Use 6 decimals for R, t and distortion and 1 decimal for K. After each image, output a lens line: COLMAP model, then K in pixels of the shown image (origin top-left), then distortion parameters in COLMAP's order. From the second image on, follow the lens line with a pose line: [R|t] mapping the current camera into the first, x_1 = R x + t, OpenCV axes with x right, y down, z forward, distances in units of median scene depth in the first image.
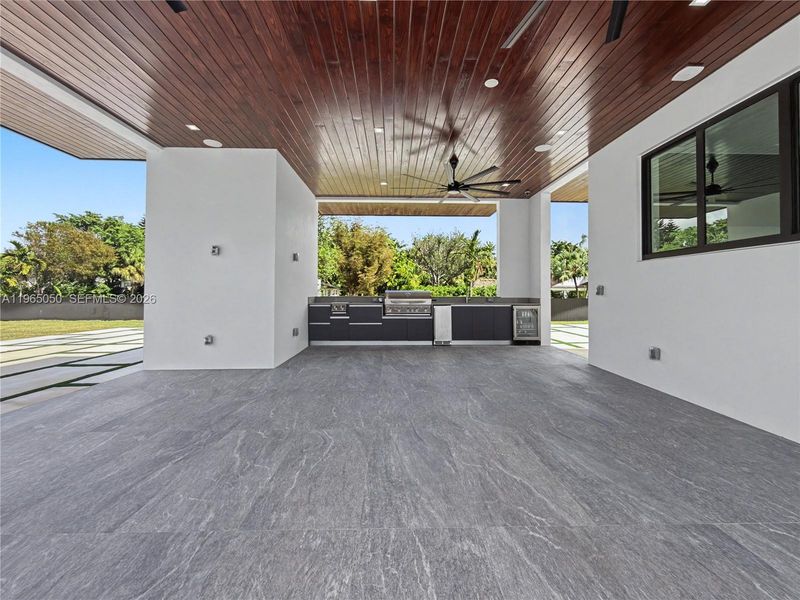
lens RADIAL K [[334.3, 0, 402.3], [0, 334.3, 288.0], [0, 0, 1]] dist [-0.002562, 0.001815]
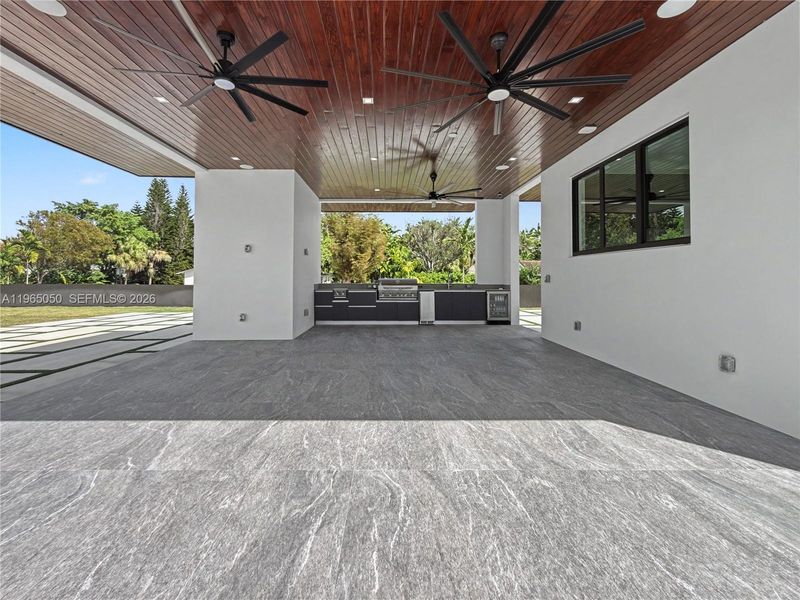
lens RADIAL K [[351.7, 0, 386.6], [0, 351.7, 277.4], [0, 0, 1]] dist [0.002816, 0.001111]
pose [[0.999623, -0.001380, -0.027412, 0.012132], [0.001642, 0.999953, 0.009536, -0.008656], [0.027398, -0.009577, 0.999579, -0.260667]]
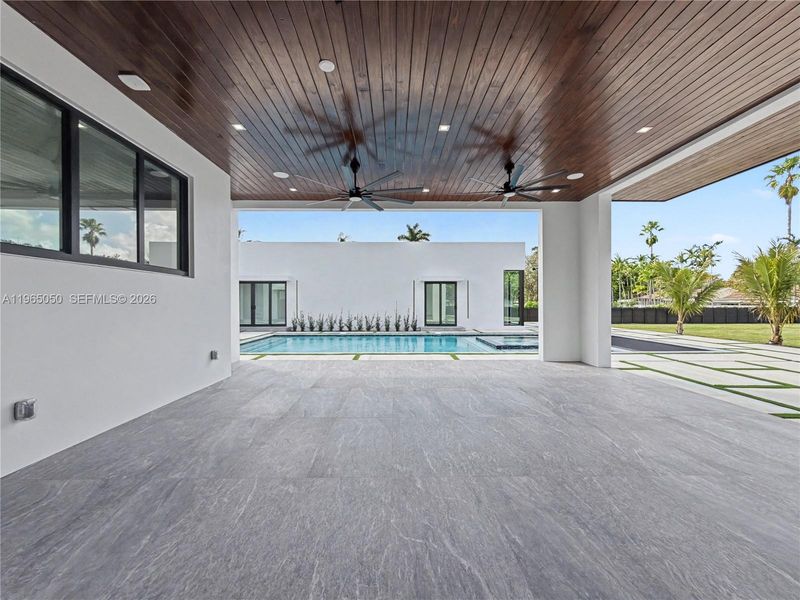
lens RADIAL K [[334.3, 0, 402.2], [0, 334.3, 302.3], [0, 0, 1]] dist [-0.002562, 0.001815]
pose [[-0.999850, -0.001307, 0.017279, 0.027648], [-0.001510, 0.999930, -0.011731, 0.002565], [-0.017263, -0.011756, -0.999782, 0.947217]]
